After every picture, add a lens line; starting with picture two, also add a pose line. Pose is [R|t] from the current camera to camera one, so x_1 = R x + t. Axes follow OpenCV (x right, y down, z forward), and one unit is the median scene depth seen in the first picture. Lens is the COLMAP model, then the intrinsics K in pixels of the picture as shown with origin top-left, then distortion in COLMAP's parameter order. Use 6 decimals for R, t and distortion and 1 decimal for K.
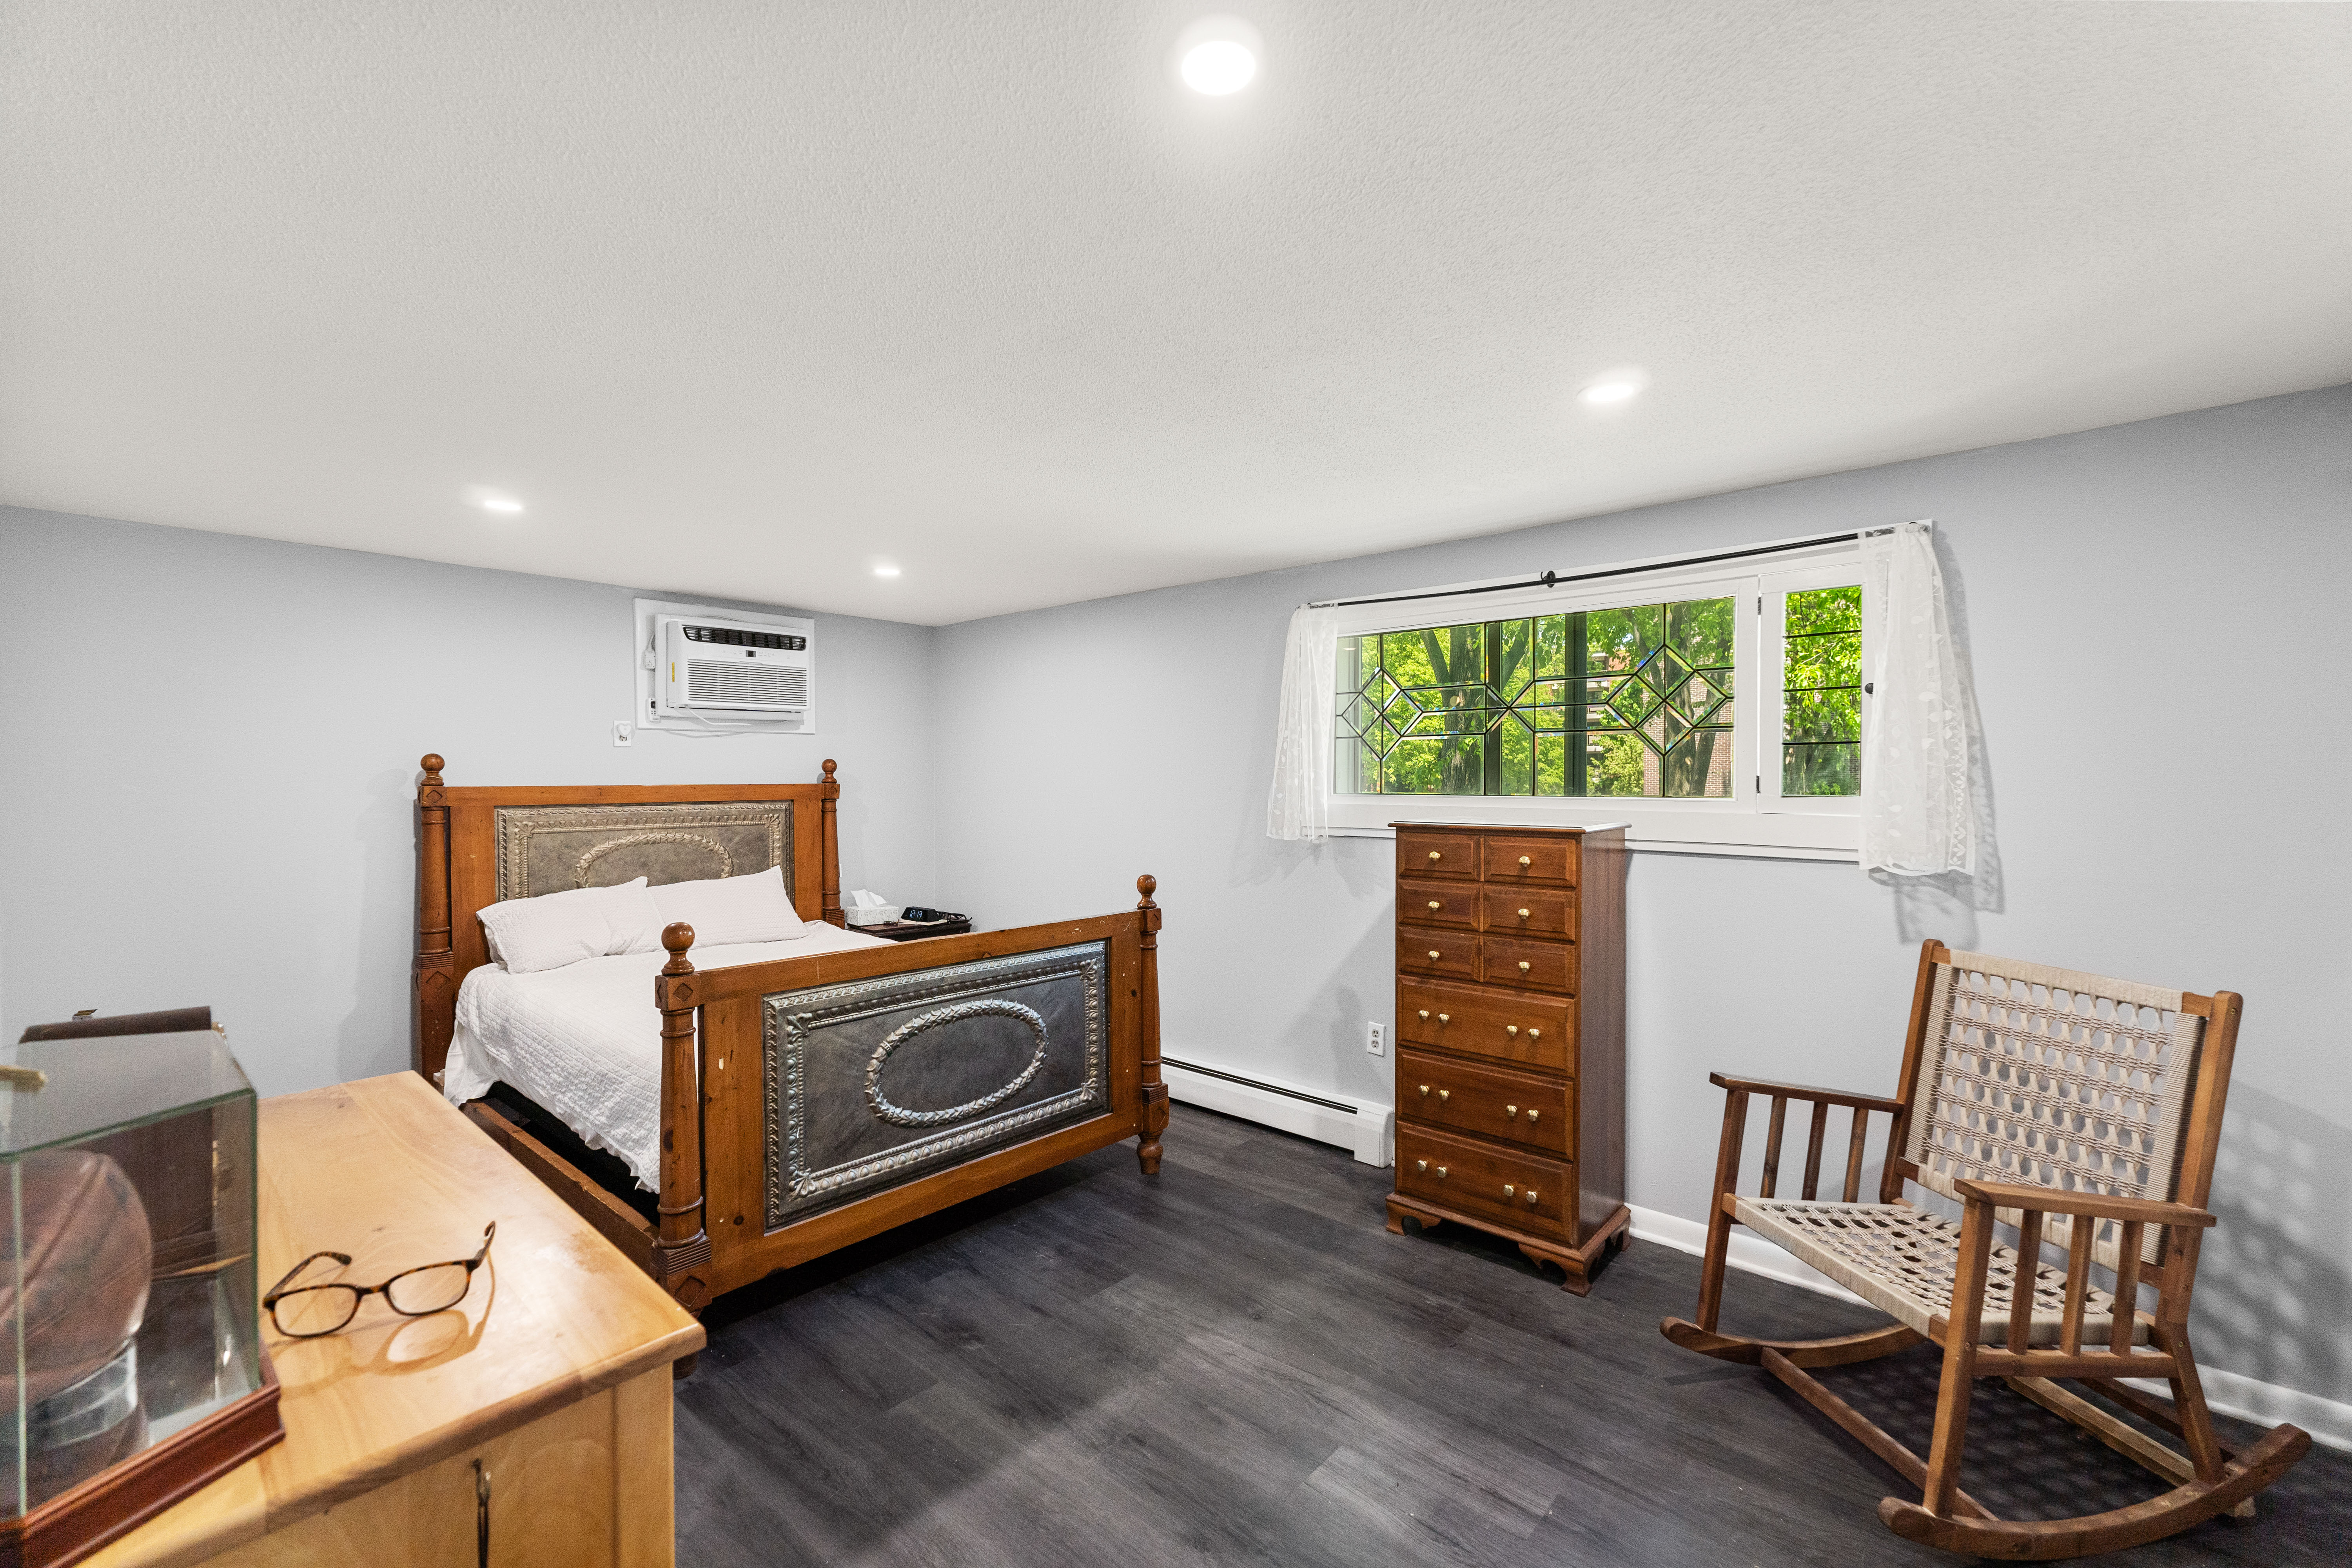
lens RADIAL K [[992.6, 0, 1194.3], [0, 992.6, 796.0], [0, 0, 1]] dist [0.009056, -0.000899]
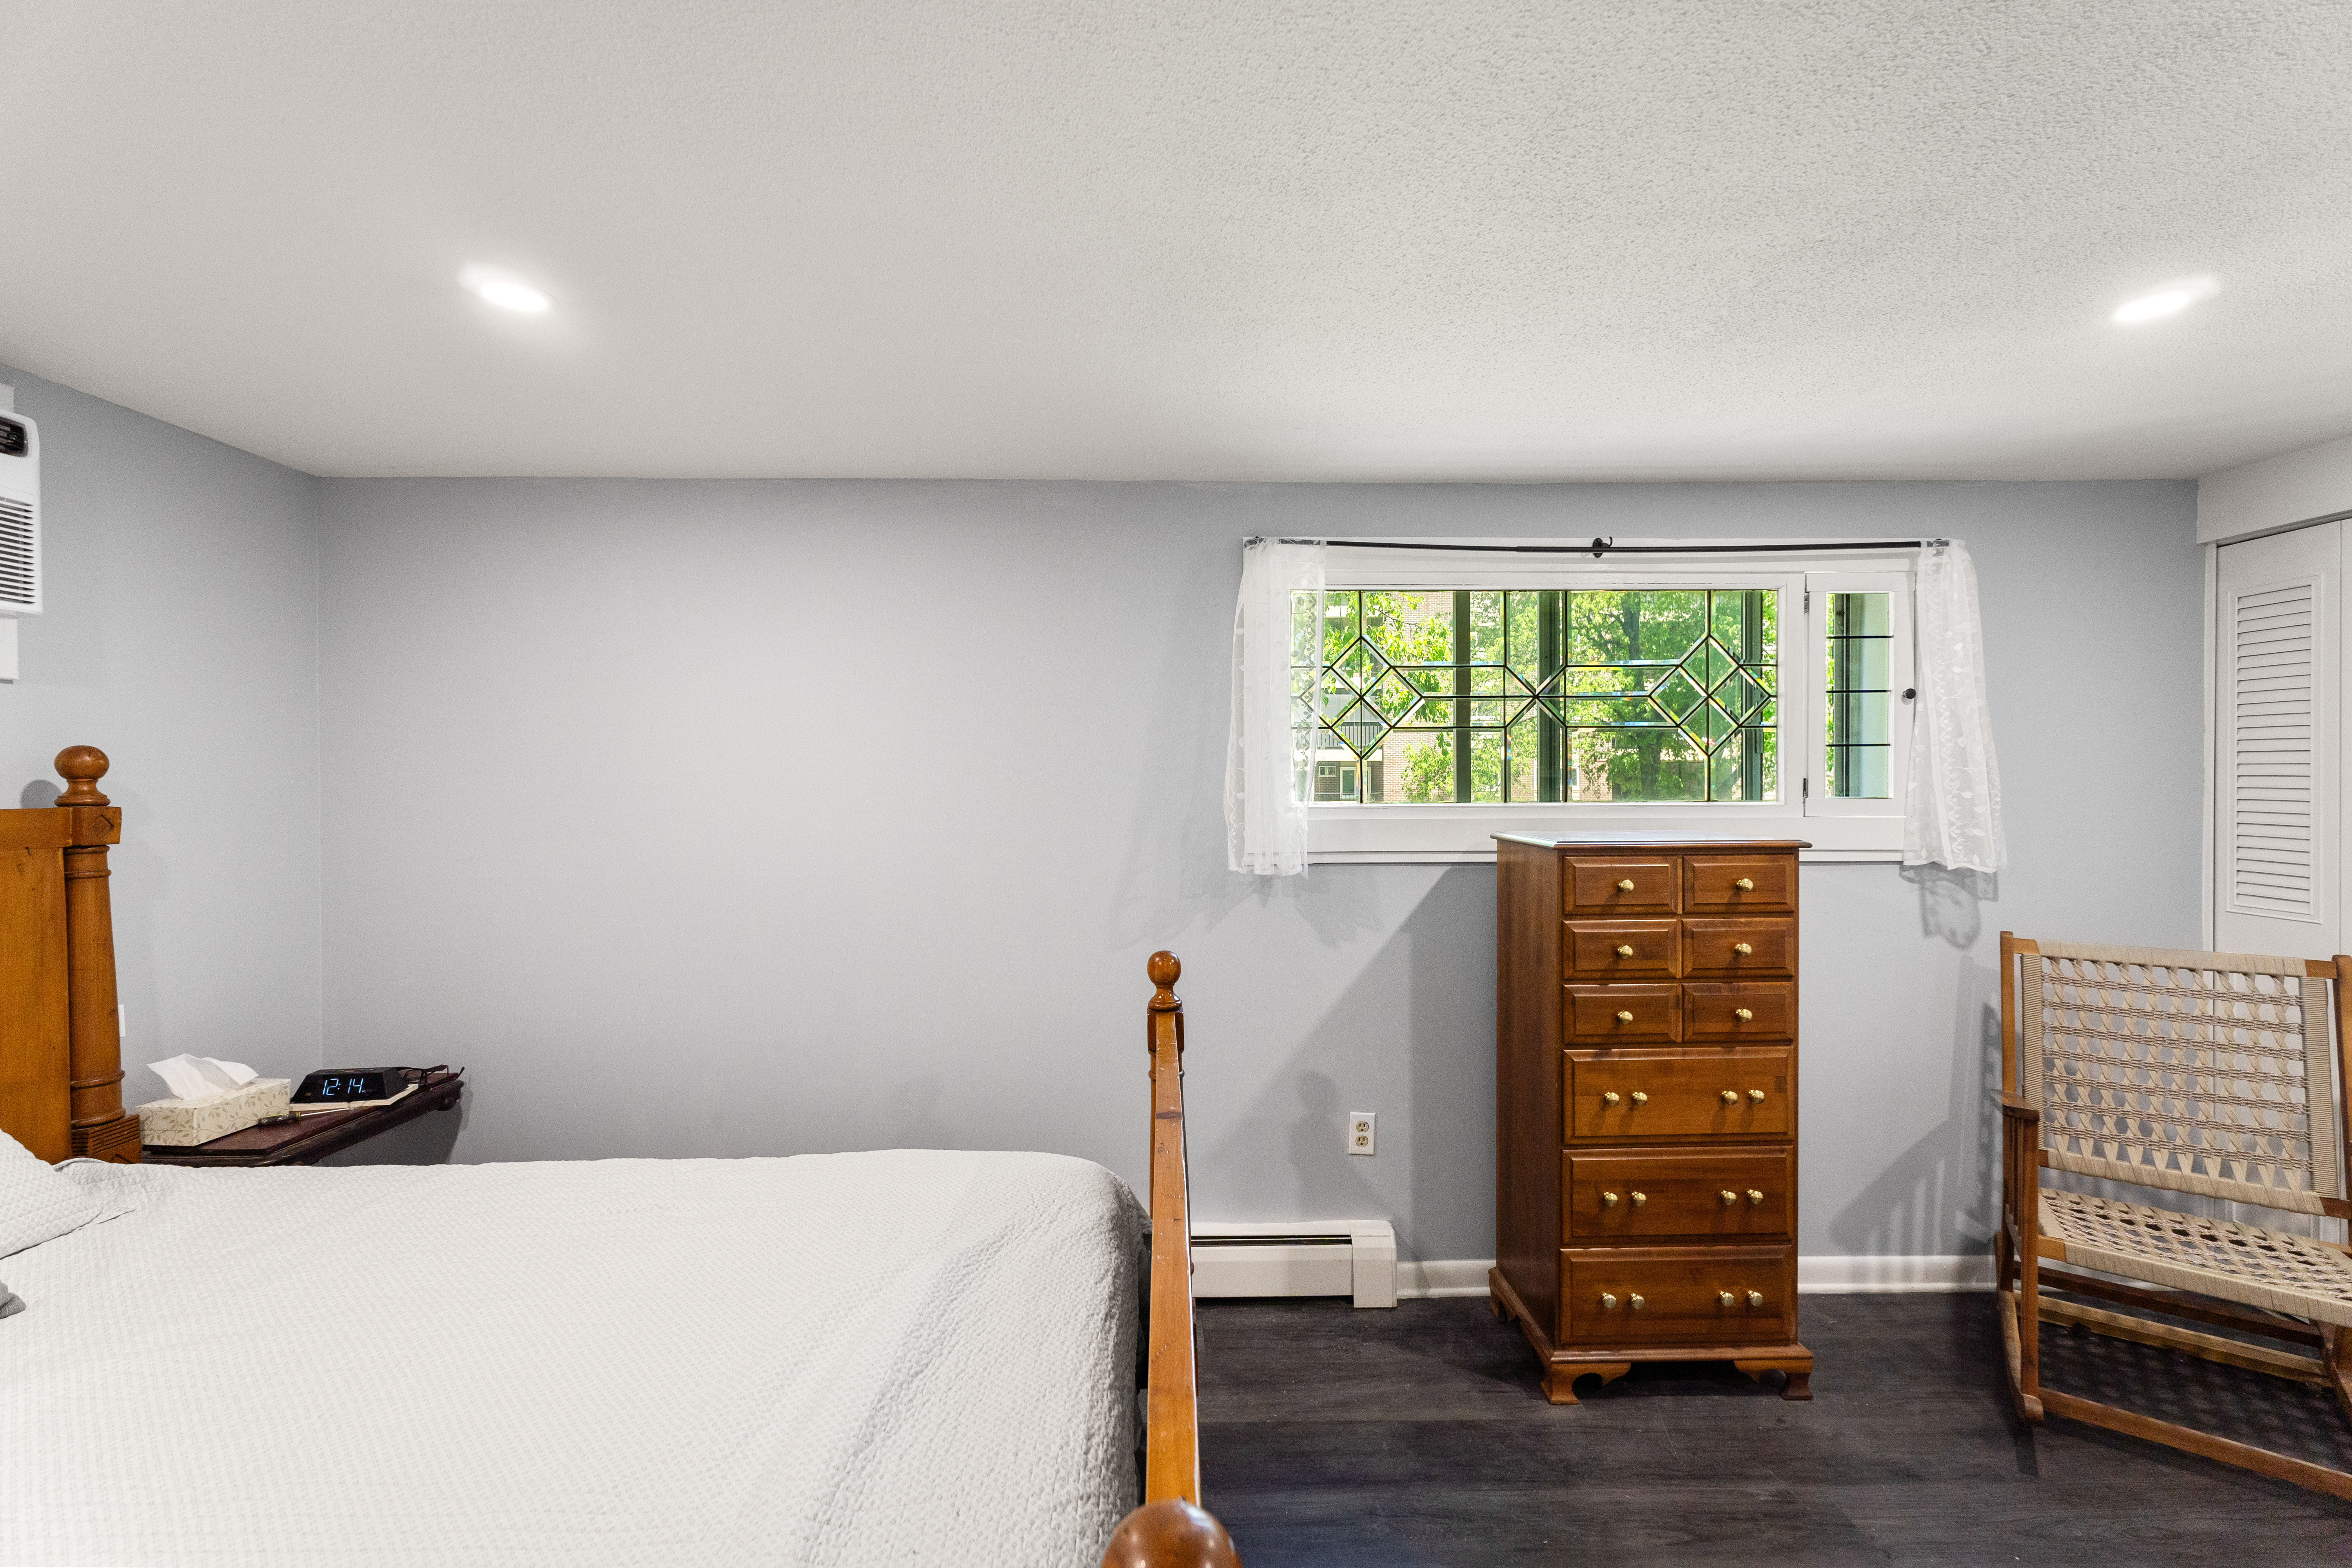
lens RADIAL K [[992.6, 0, 1189.4], [0, 992.6, 787.1], [0, 0, 1]] dist [0.009056, -0.000899]
pose [[0.736779, -0.009683, 0.676065, -0.476035], [0.018531, 0.999811, -0.005875, -0.015344], [-0.675880, 0.016857, 0.736819, 0.614881]]
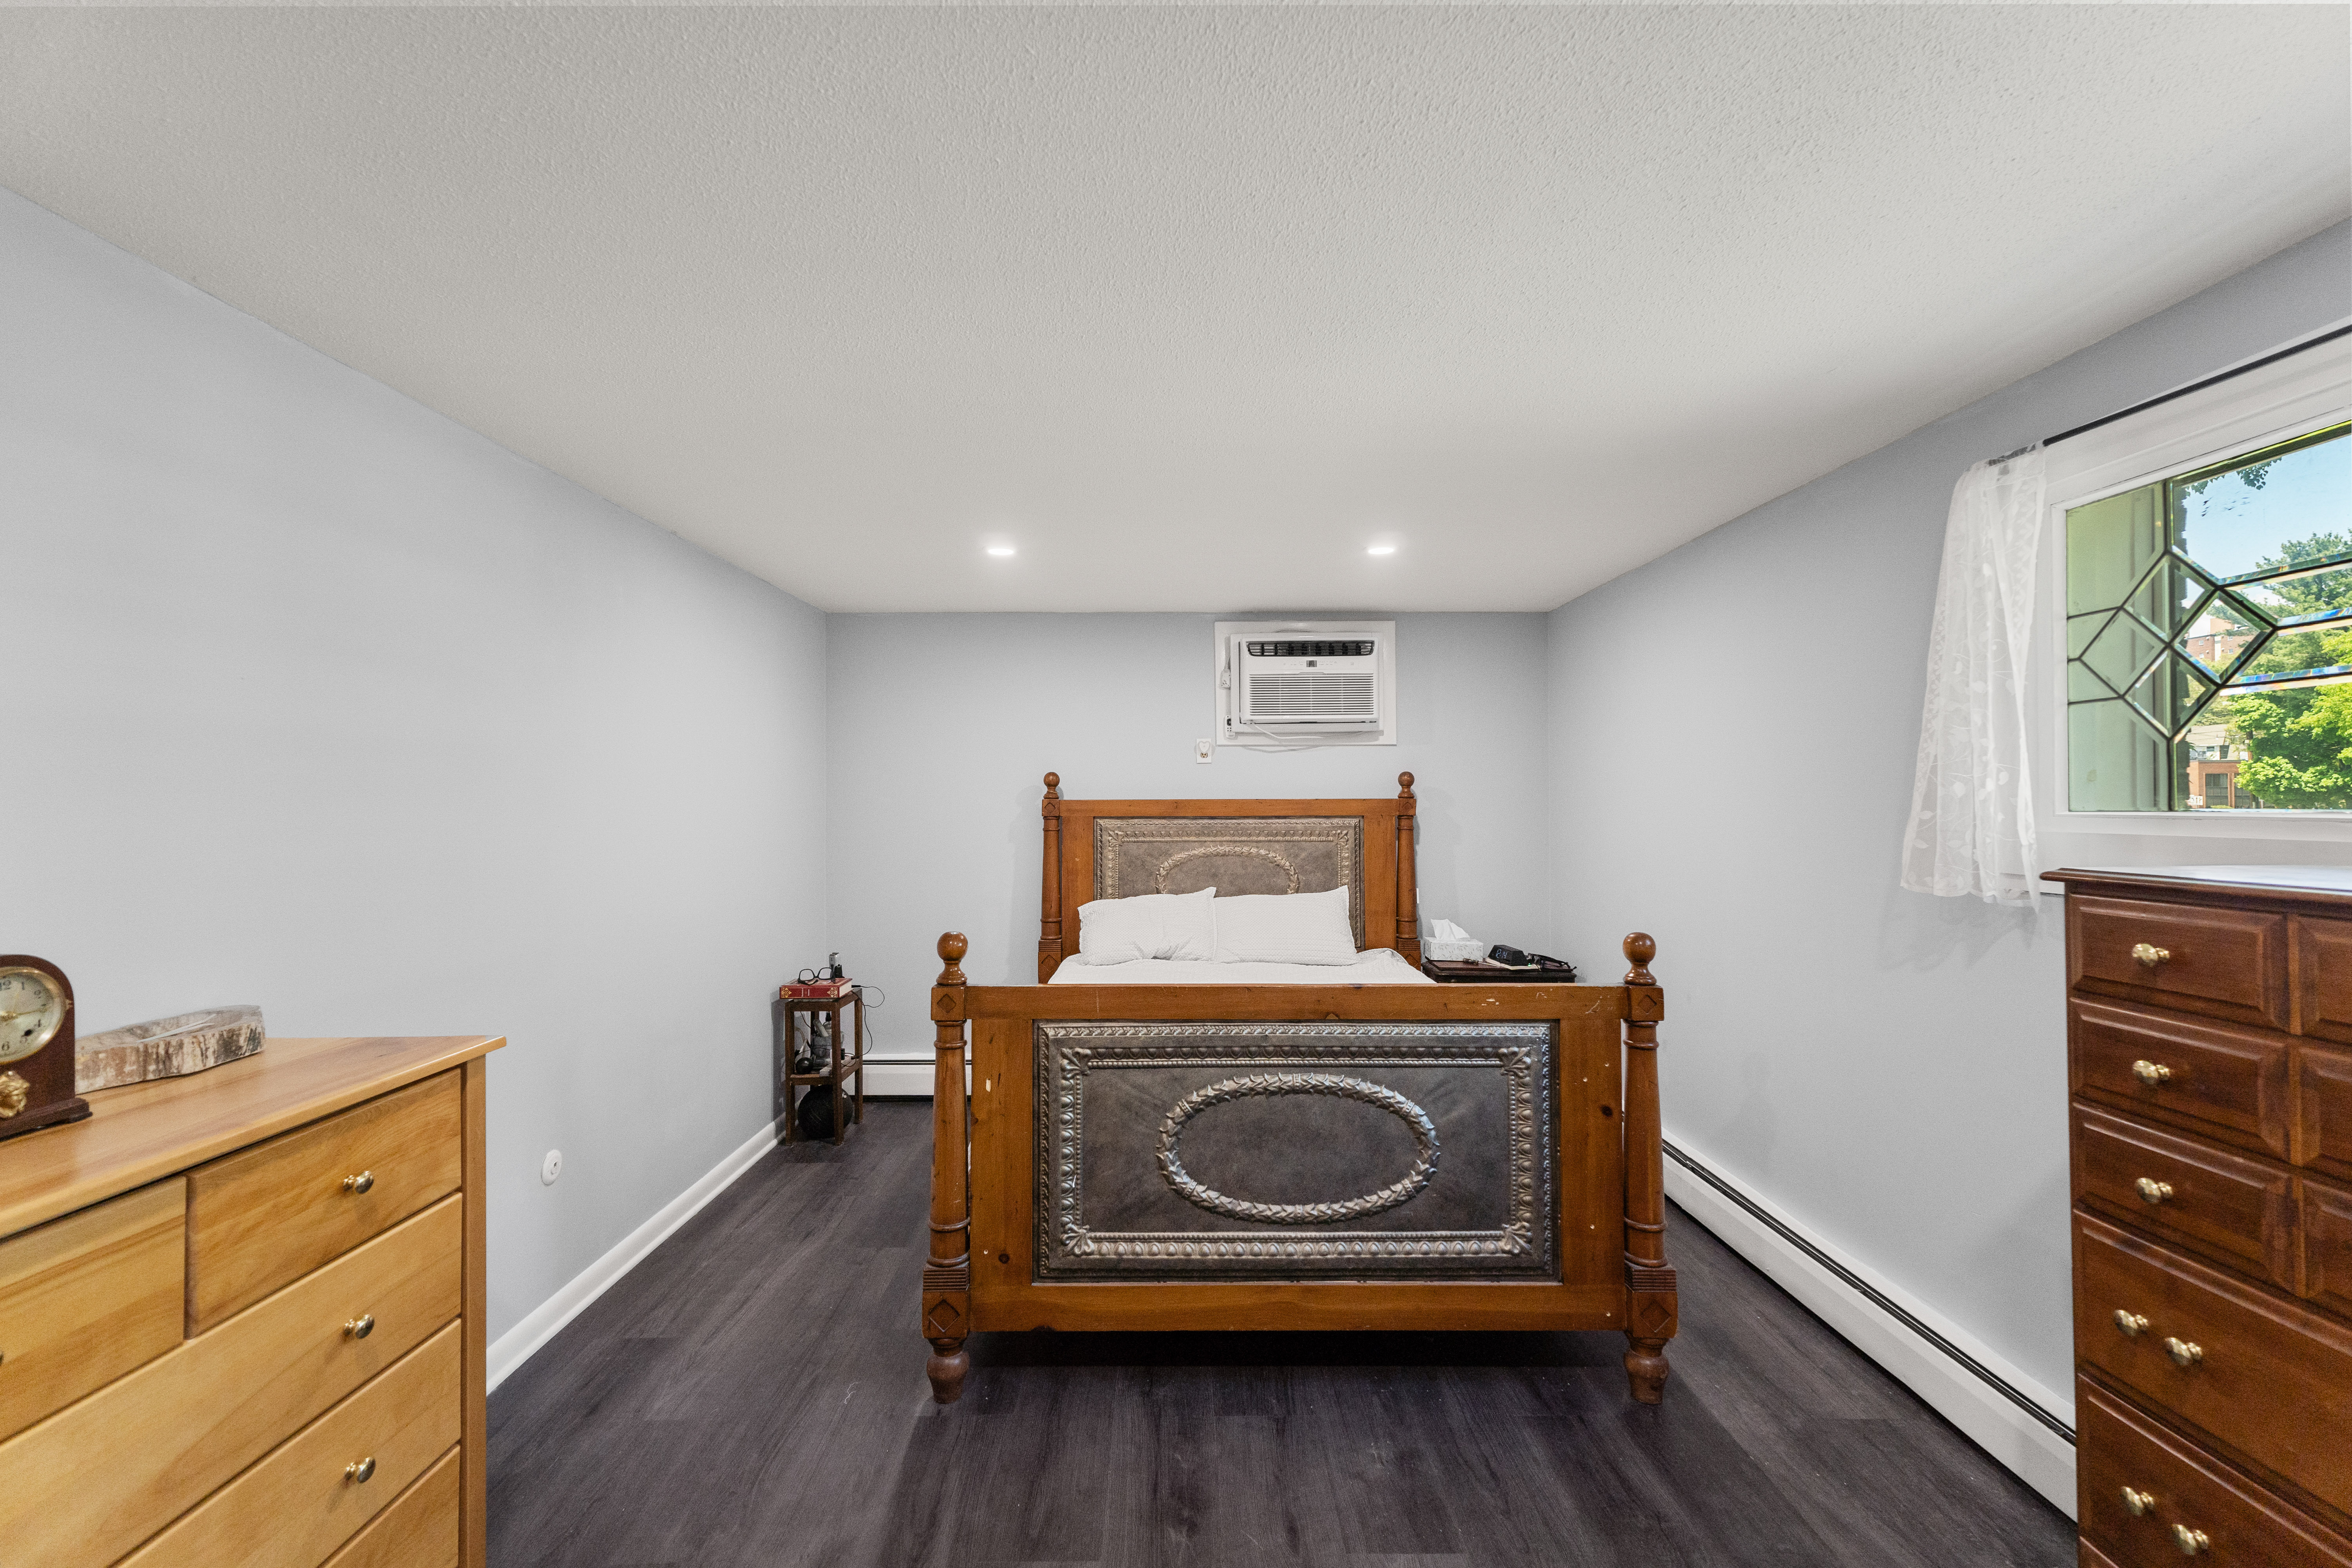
lens RADIAL K [[992.6, 0, 1181.4], [0, 992.6, 792.0], [0, 0, 1]] dist [0.009056, -0.000899]
pose [[0.663657, -0.007072, -0.748004, 0.266525], [-0.012992, 0.999696, -0.020978, 0.004863], [0.747924, 0.023640, 0.663363, 0.374073]]
